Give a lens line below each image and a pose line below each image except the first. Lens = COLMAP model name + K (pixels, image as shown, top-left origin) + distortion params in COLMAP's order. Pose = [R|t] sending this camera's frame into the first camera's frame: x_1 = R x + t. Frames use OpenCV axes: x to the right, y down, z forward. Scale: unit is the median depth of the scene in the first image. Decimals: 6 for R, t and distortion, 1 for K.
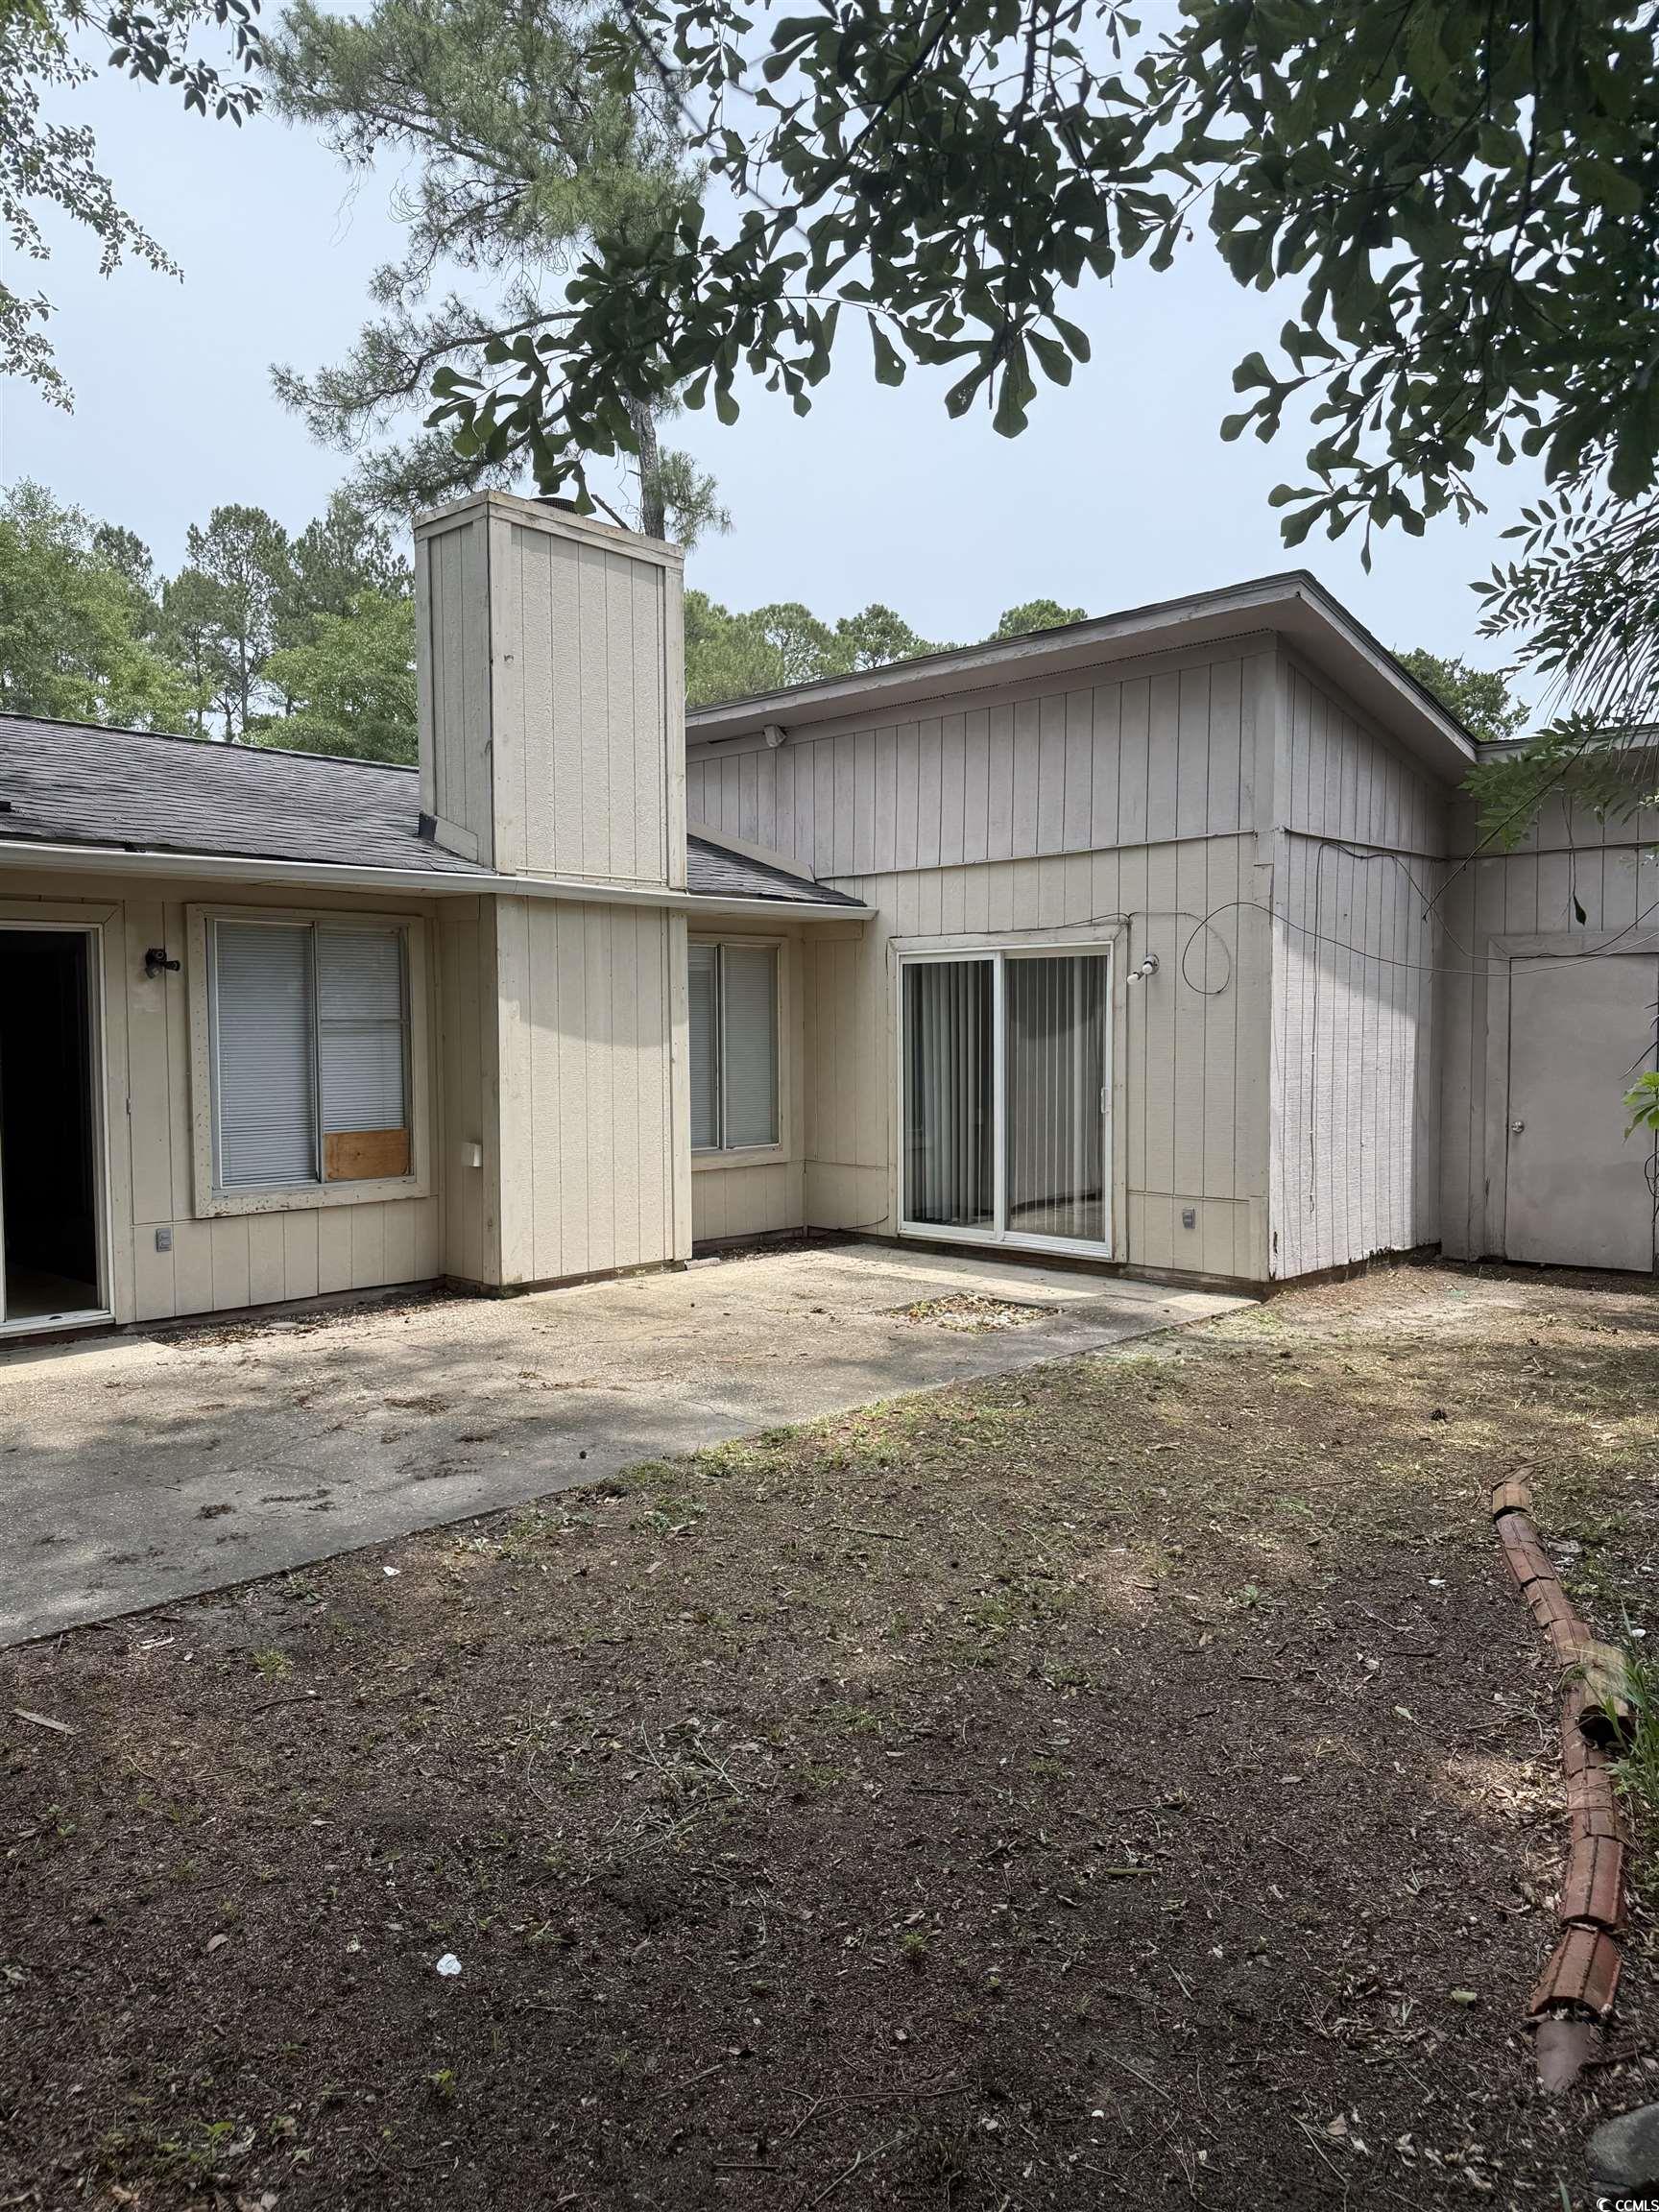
lens RADIAL K [[1513.6, 0, 821.9], [0, 1513.6, 1112.1], [0, 0, 1]] dist [0.065786, -0.103516]
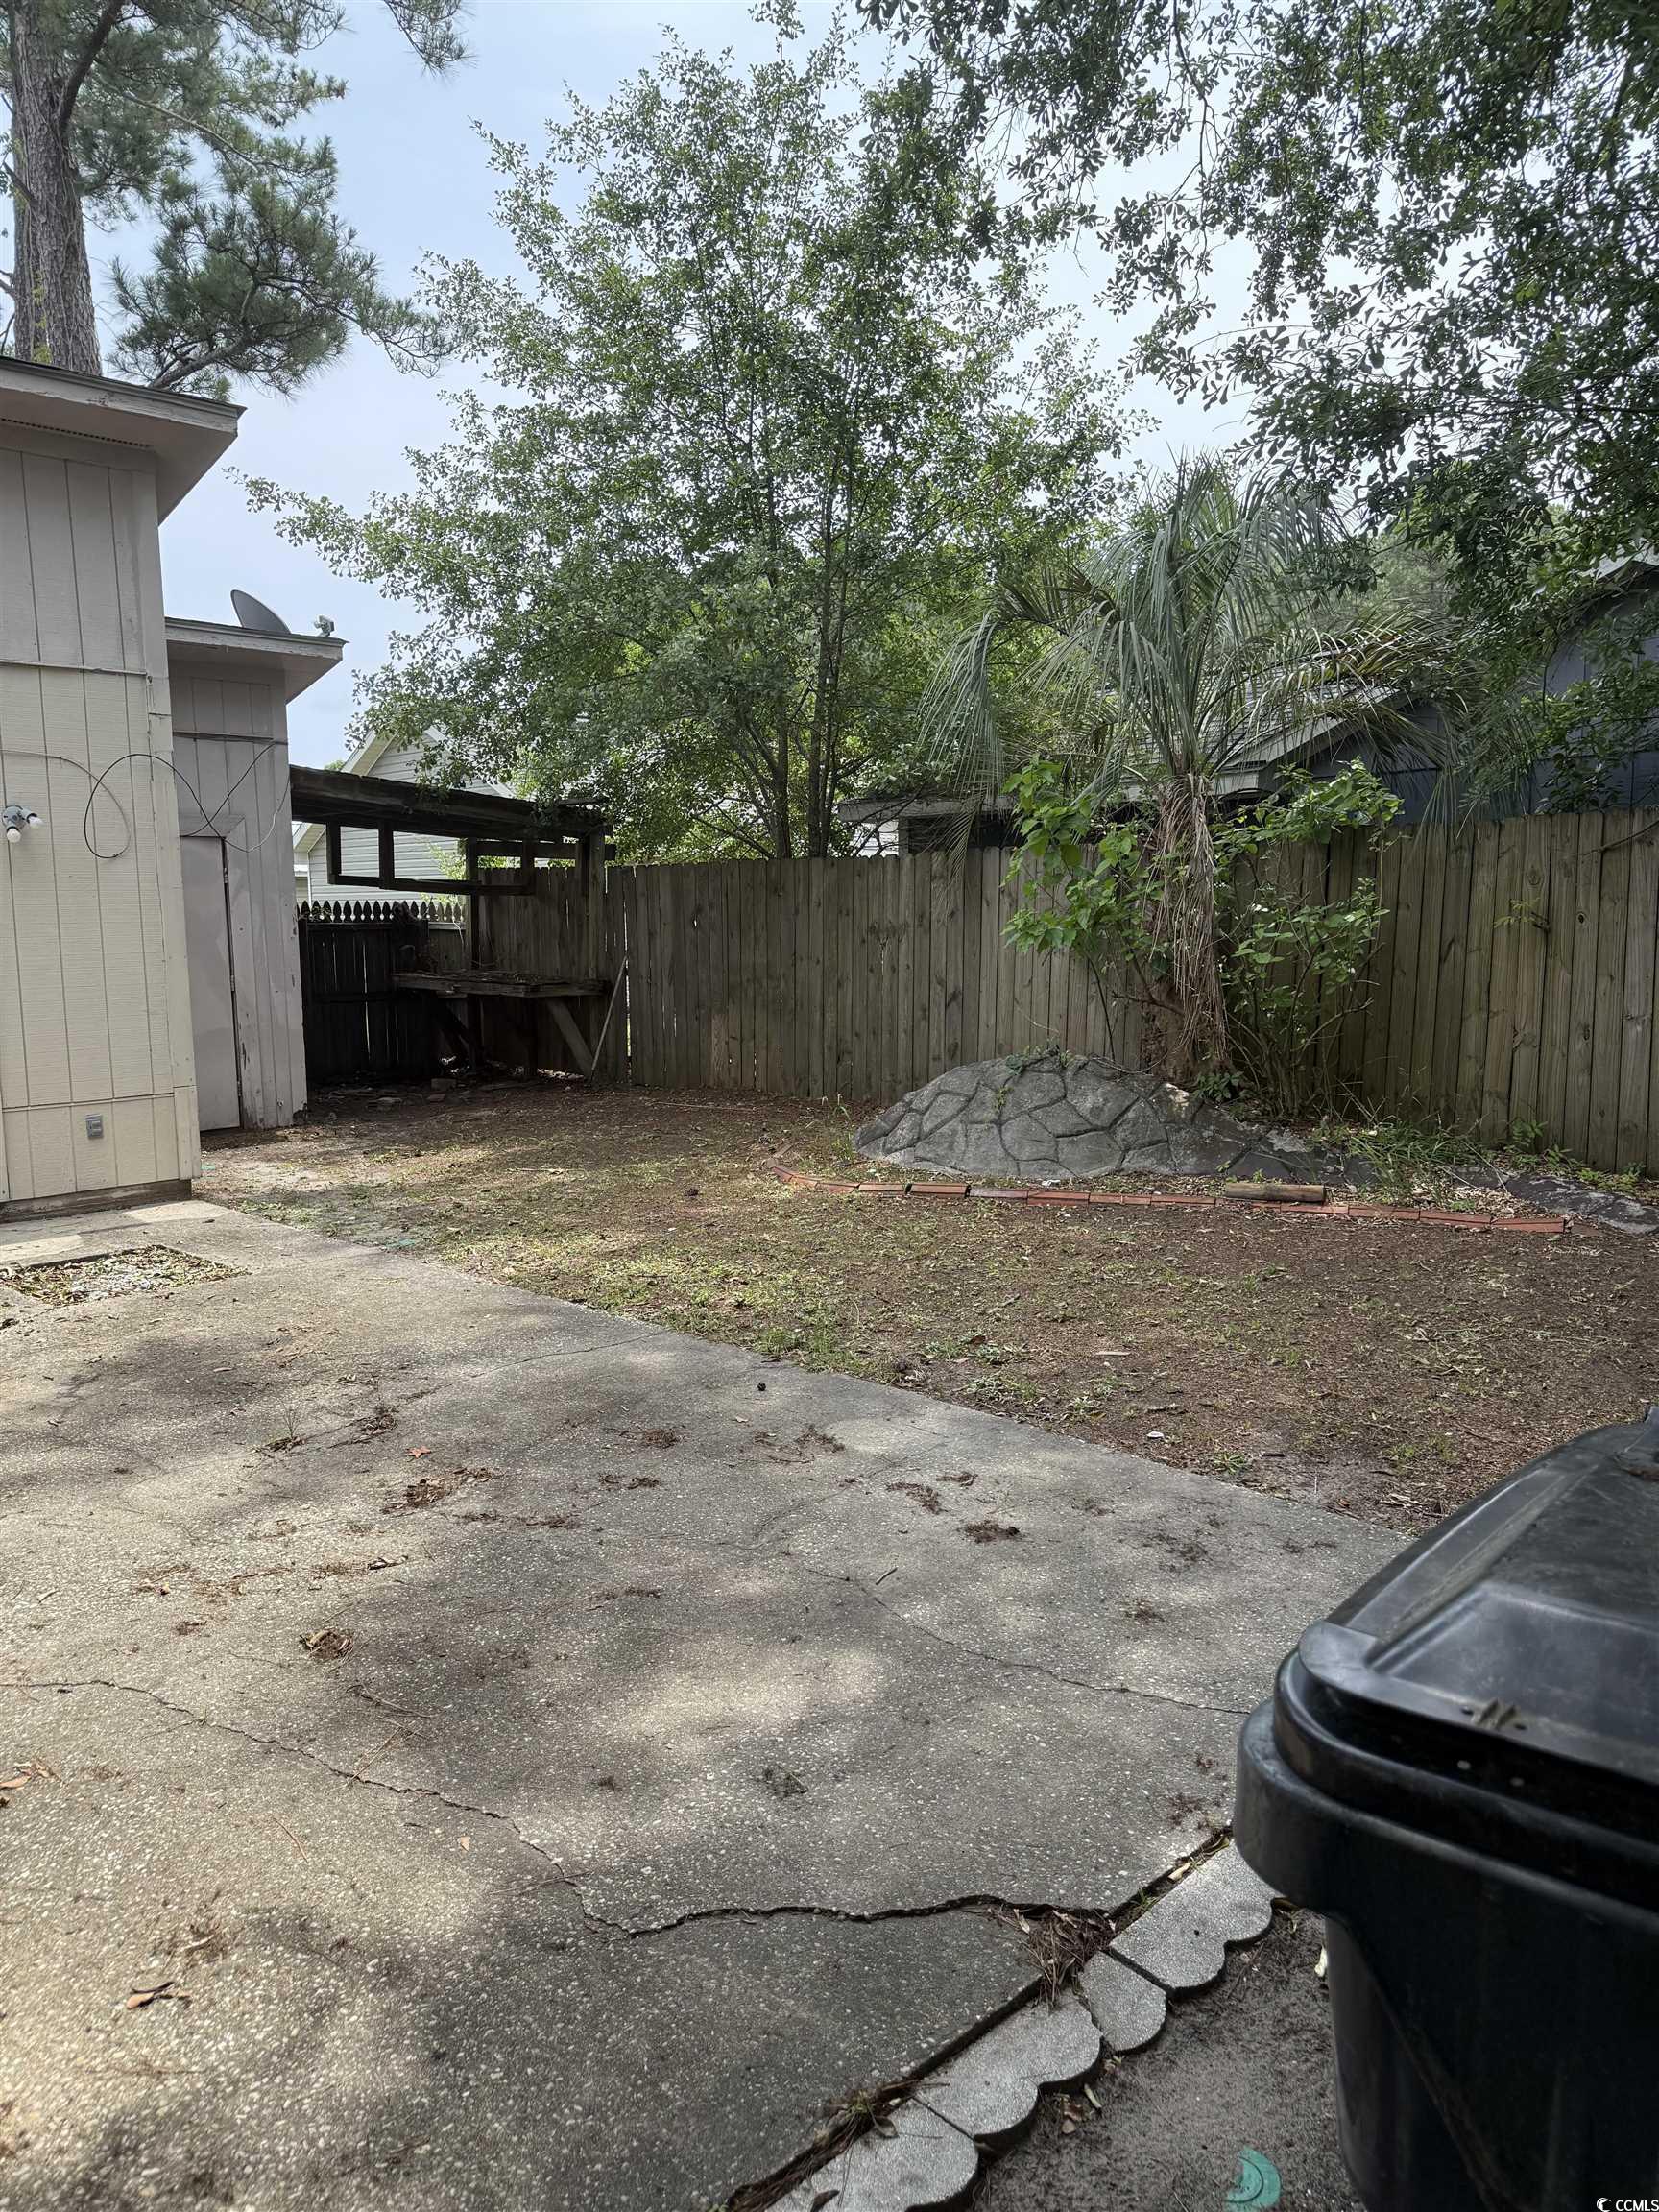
lens RADIAL K [[1513.6, 0, 821.9], [0, 1513.6, 1112.1], [0, 0, 1]] dist [0.065786, -0.103516]
pose [[0.053803, -0.133534, 0.989583, -1.024994], [0.084316, 0.988086, 0.128748, -0.023849], [-0.994985, 0.076510, 0.064421, 0.979646]]
